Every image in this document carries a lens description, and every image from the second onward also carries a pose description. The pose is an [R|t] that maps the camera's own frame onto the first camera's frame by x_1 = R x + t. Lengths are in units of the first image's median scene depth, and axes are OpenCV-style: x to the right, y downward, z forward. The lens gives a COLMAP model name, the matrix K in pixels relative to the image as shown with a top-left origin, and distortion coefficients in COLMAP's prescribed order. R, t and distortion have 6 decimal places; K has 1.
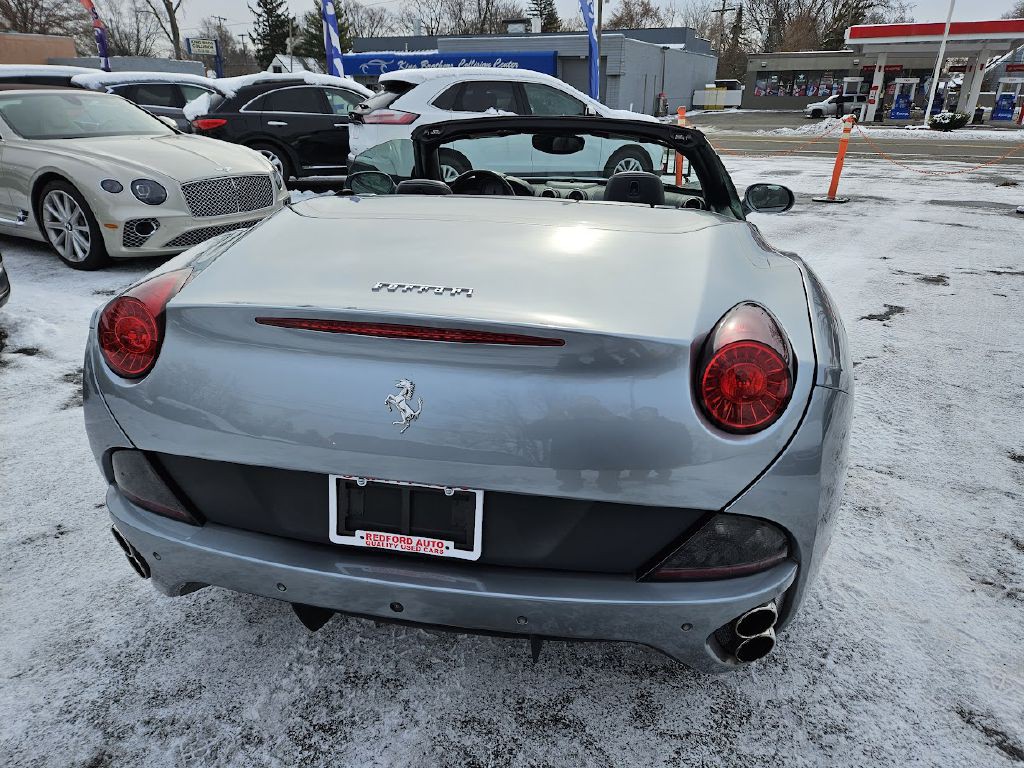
lens RADIAL K [[681.6, 0, 516.8], [0, 681.6, 393.8], [0, 0, 1]] dist [0.065468, -0.050860]
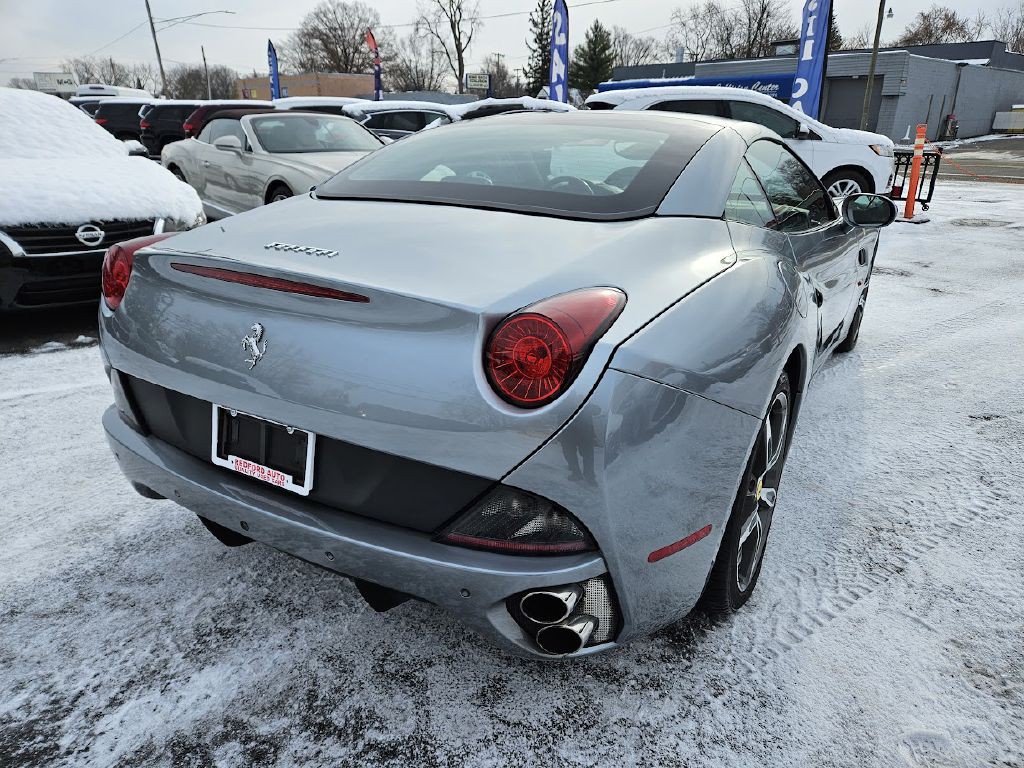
lens RADIAL K [[681.6, 0, 507.2], [0, 681.6, 397.4], [0, 0, 1]] dist [0.065468, -0.050860]
pose [[0.937074, 0.123473, -0.326569, 0.145423], [-0.132913, 0.991105, -0.006657, 0.011927], [0.322842, 0.049643, 0.945150, 0.013021]]
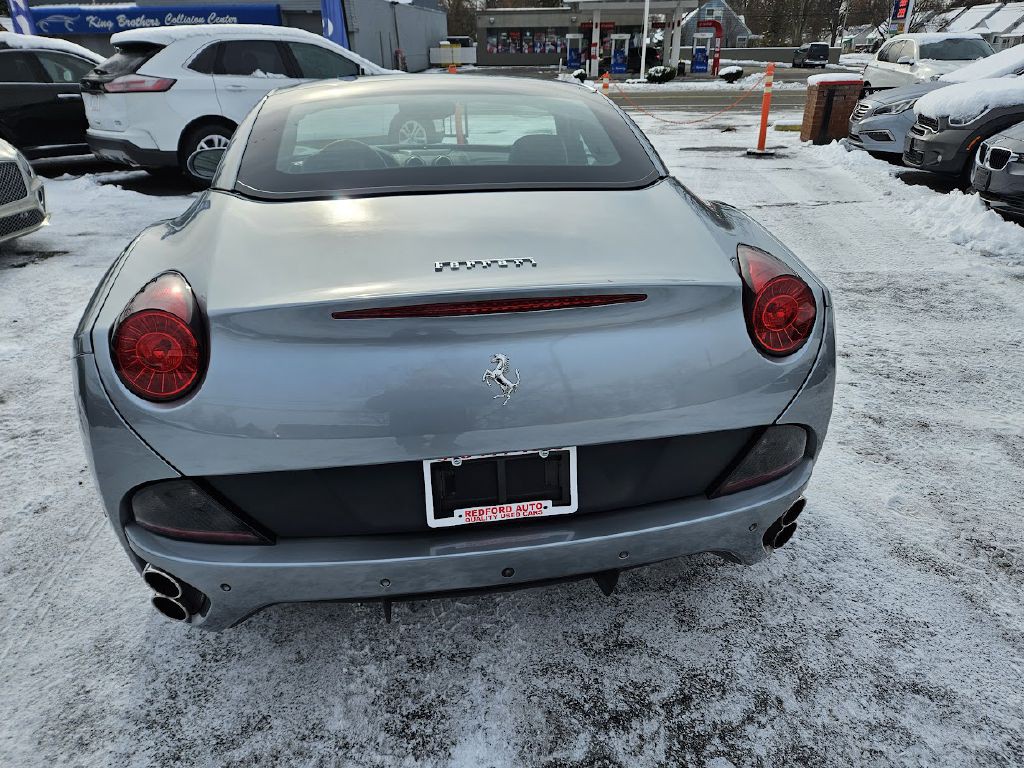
lens RADIAL K [[681.6, 0, 515.8], [0, 681.6, 401.7], [0, 0, 1]] dist [0.065468, -0.050860]
pose [[0.939200, -0.169670, 0.298522, -0.107935], [0.151833, 0.984987, 0.082141, -0.007599], [-0.307977, -0.031821, 0.950862, 0.004960]]
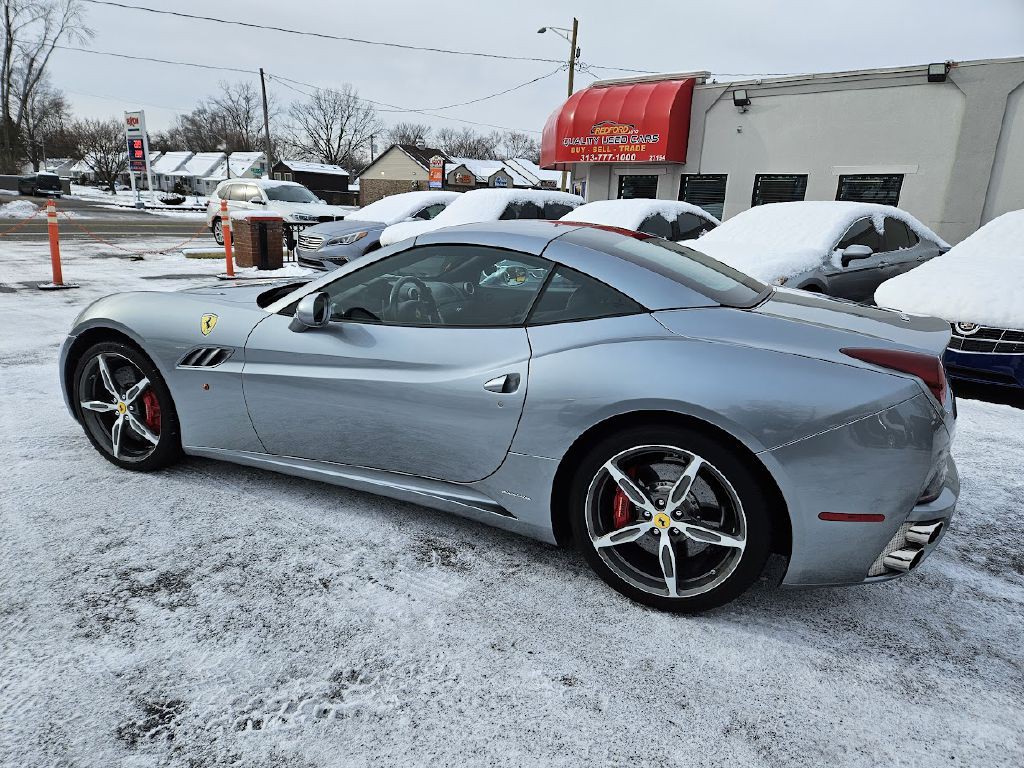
lens RADIAL K [[681.6, 0, 514.2], [0, 681.6, 389.7], [0, 0, 1]] dist [0.065468, -0.050860]
pose [[0.229452, -0.254721, 0.939398, -0.592606], [0.347199, 0.923074, 0.165490, -0.173128], [-0.909288, 0.288186, 0.300240, 0.373255]]
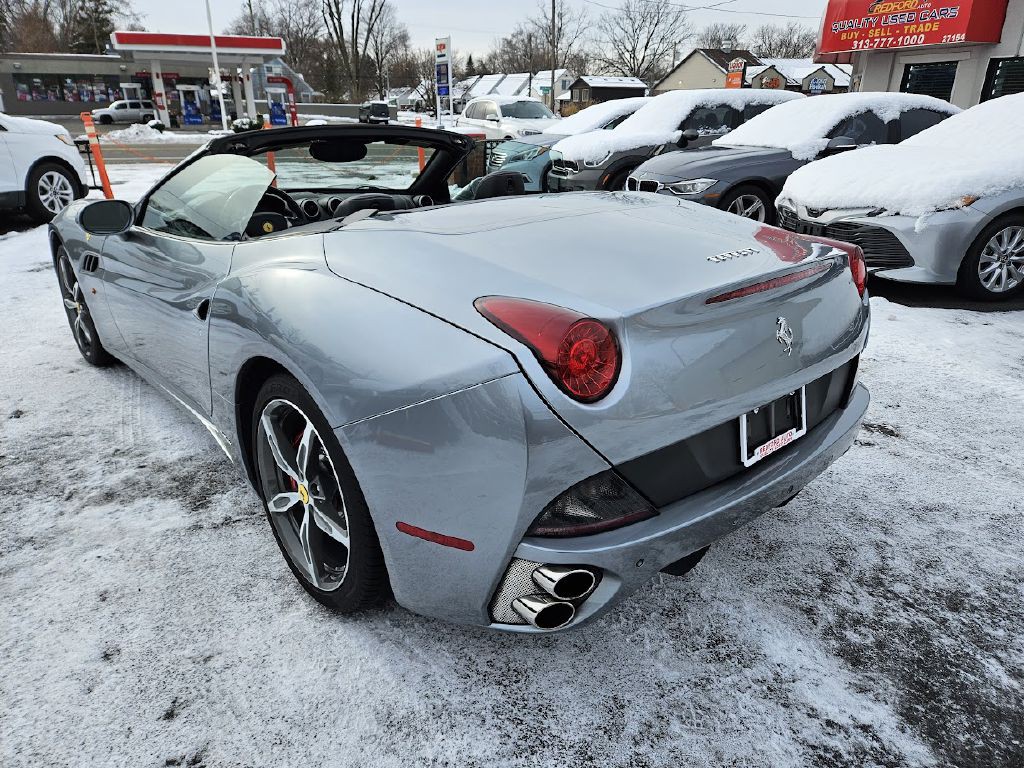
lens RADIAL K [[681.6, 0, 507.5], [0, 681.6, 389.9], [0, 0, 1]] dist [0.065468, -0.050860]
pose [[0.612550, -0.303292, 0.729929, -0.358425], [0.312199, 0.941206, 0.129085, -0.053619], [-0.726164, 0.148813, 0.671223, 0.119234]]
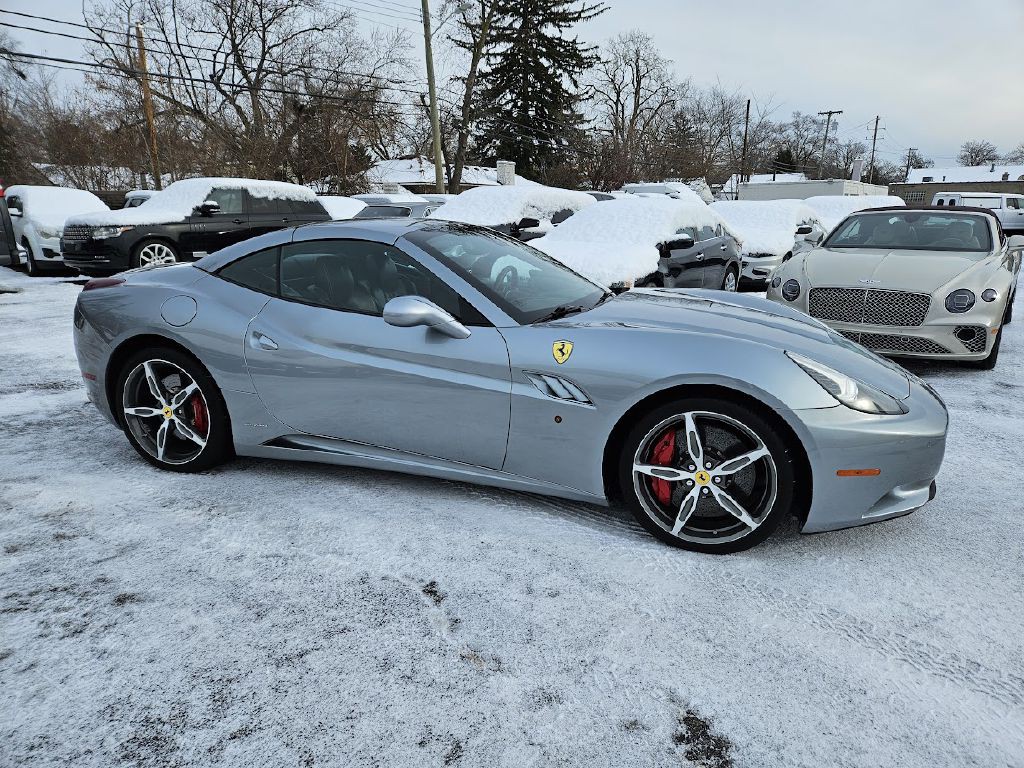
lens RADIAL K [[681.6, 0, 522.3], [0, 681.6, 368.8], [0, 0, 1]] dist [0.065468, -0.050860]
pose [[-0.154467, 0.213515, -0.964651, 0.730922], [-0.393344, 0.882365, 0.258288, -0.299903], [0.906322, 0.419336, -0.052311, 0.708472]]
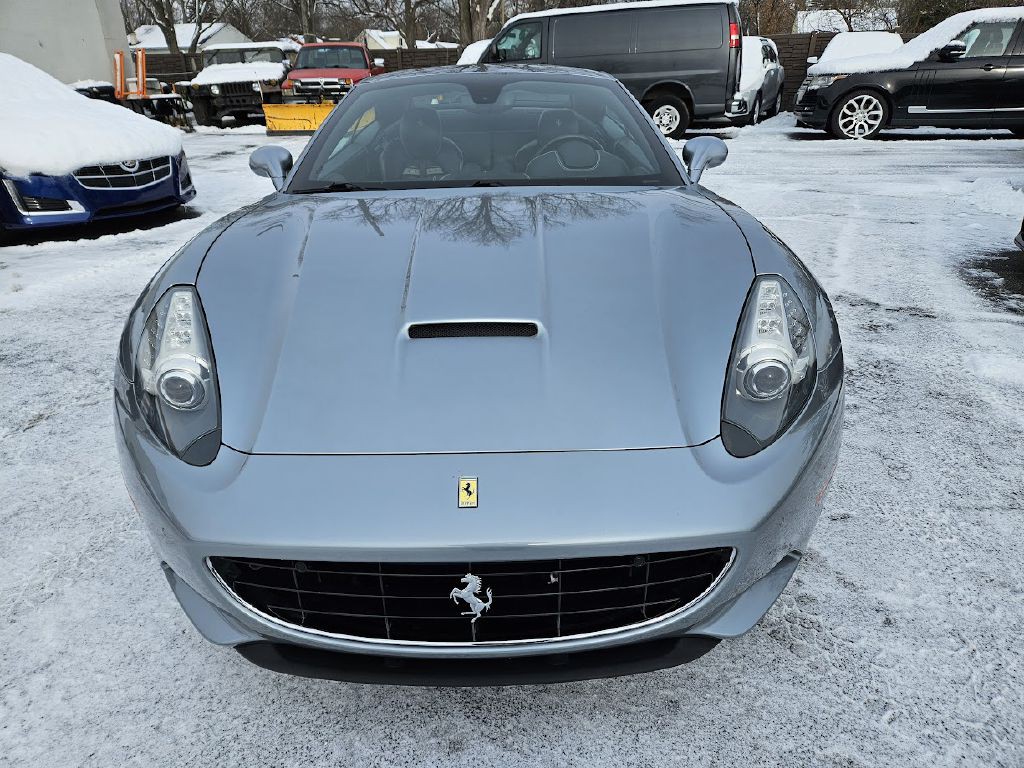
lens RADIAL K [[681.6, 0, 506.0], [0, 681.6, 377.6], [0, 0, 1]] dist [0.065468, -0.050860]
pose [[-0.982268, 0.086008, -0.166588, 0.132891], [-0.064564, 0.679024, 0.731271, -0.473329], [0.176013, 0.729060, -0.661431, 1.118559]]
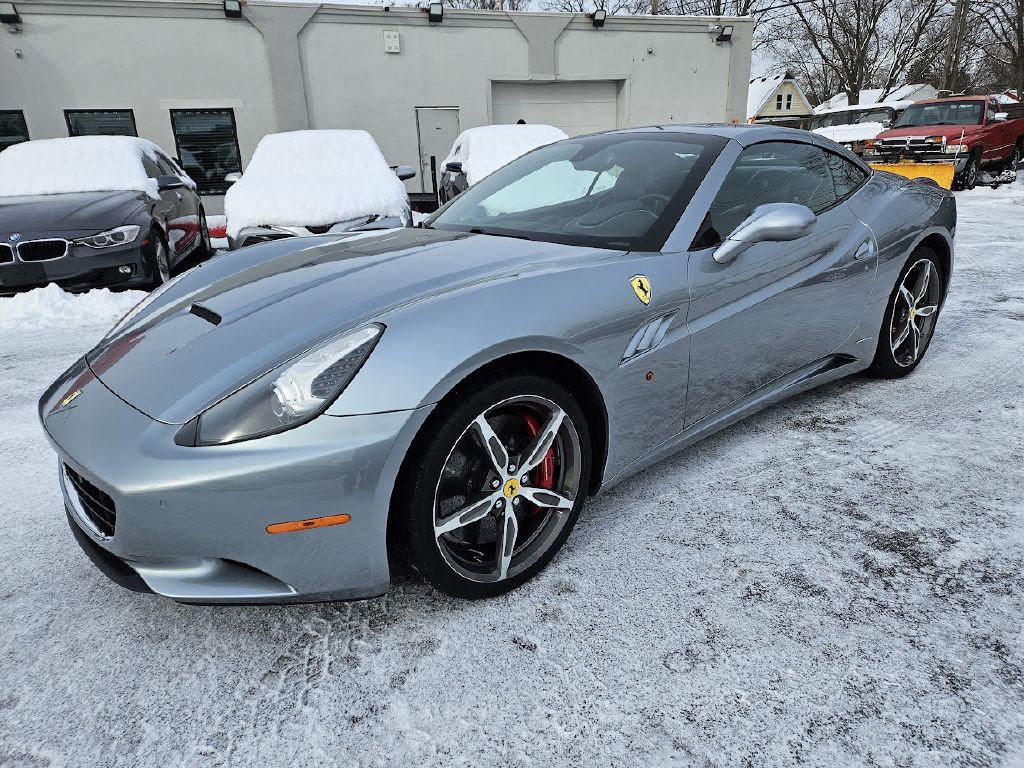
lens RADIAL K [[681.6, 0, 518.8], [0, 681.6, 373.5], [0, 0, 1]] dist [0.065468, -0.050860]
pose [[-0.778179, -0.175304, 0.603080, -0.296303], [0.276085, 0.767010, 0.579200, -0.430606], [-0.564104, 0.617223, -0.548472, 1.048759]]
